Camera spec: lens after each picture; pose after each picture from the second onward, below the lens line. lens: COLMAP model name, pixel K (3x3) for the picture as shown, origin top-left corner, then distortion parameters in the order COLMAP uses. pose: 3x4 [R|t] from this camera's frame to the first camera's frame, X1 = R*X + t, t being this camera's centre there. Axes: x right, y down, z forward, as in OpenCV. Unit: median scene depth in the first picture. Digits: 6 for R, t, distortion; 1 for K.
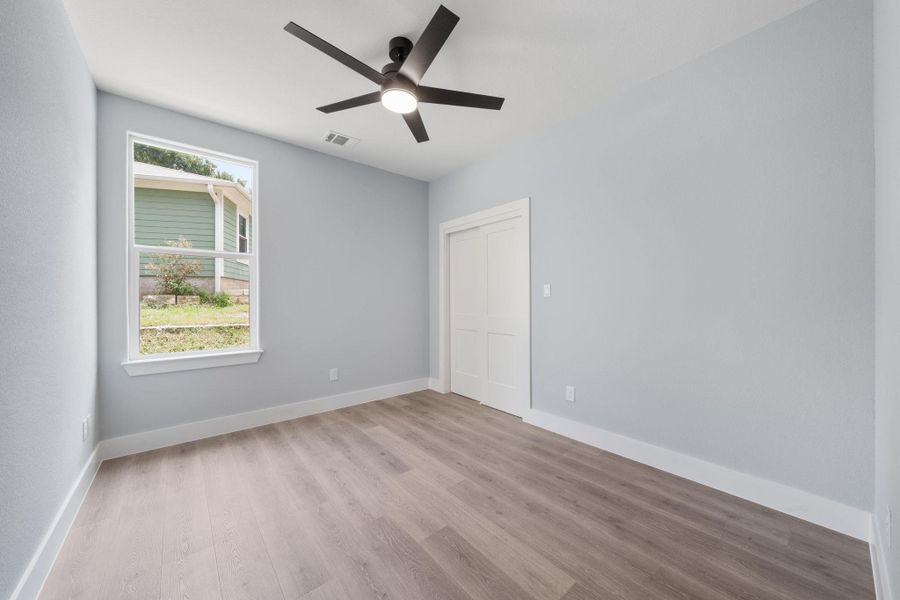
lens RADIAL K [[309.9, 0, 447.3], [0, 309.9, 299.0], [0, 0, 1]] dist [-0.000274, -0.000054]
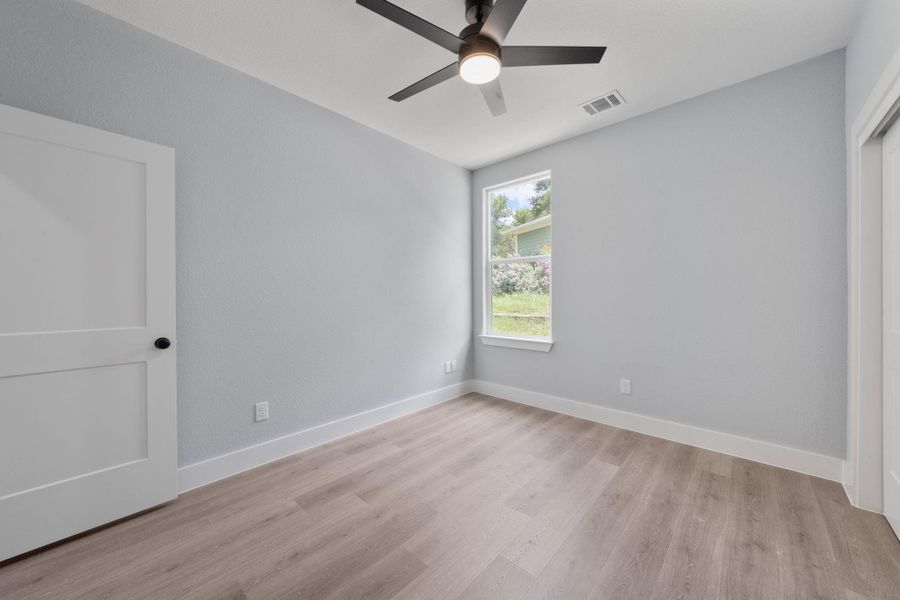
lens RADIAL K [[329.1, 0, 471.8], [0, 329.1, 293.4], [0, 0, 1]] dist [0.000693, -0.000054]
pose [[0.177519, -0.004912, -0.984105, 0.554216], [0.004129, 0.999982, -0.004247, 0.000053], [0.984109, -0.003309, 0.177536, 0.592169]]
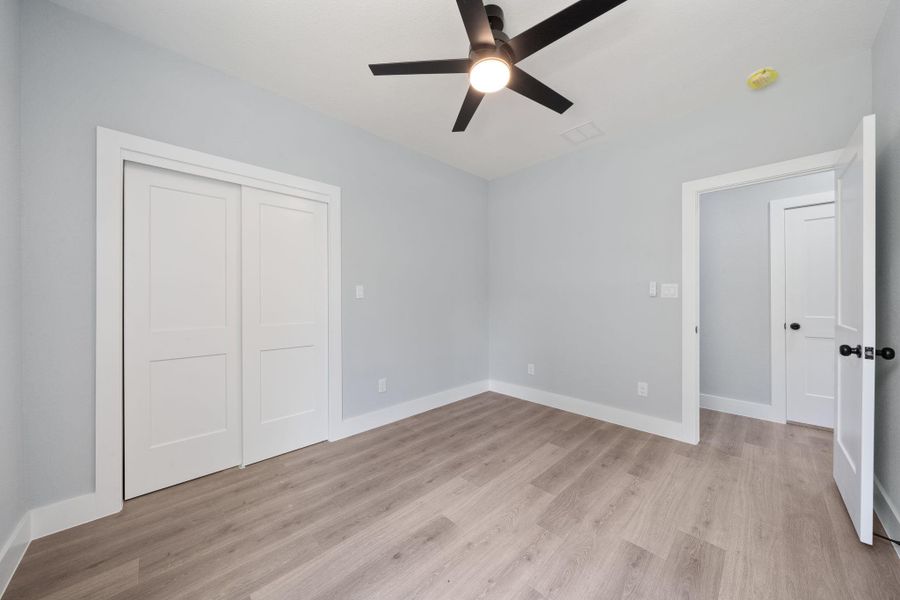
lens RADIAL K [[309.9, 0, 445.4], [0, 309.9, 297.0], [0, 0, 1]] dist [-0.000274, -0.000054]
pose [[-0.042497, 0.009733, 0.999049, -0.753562], [0.003366, 0.999948, -0.009599, -0.000430], [-0.999091, 0.002955, -0.042527, 0.852562]]
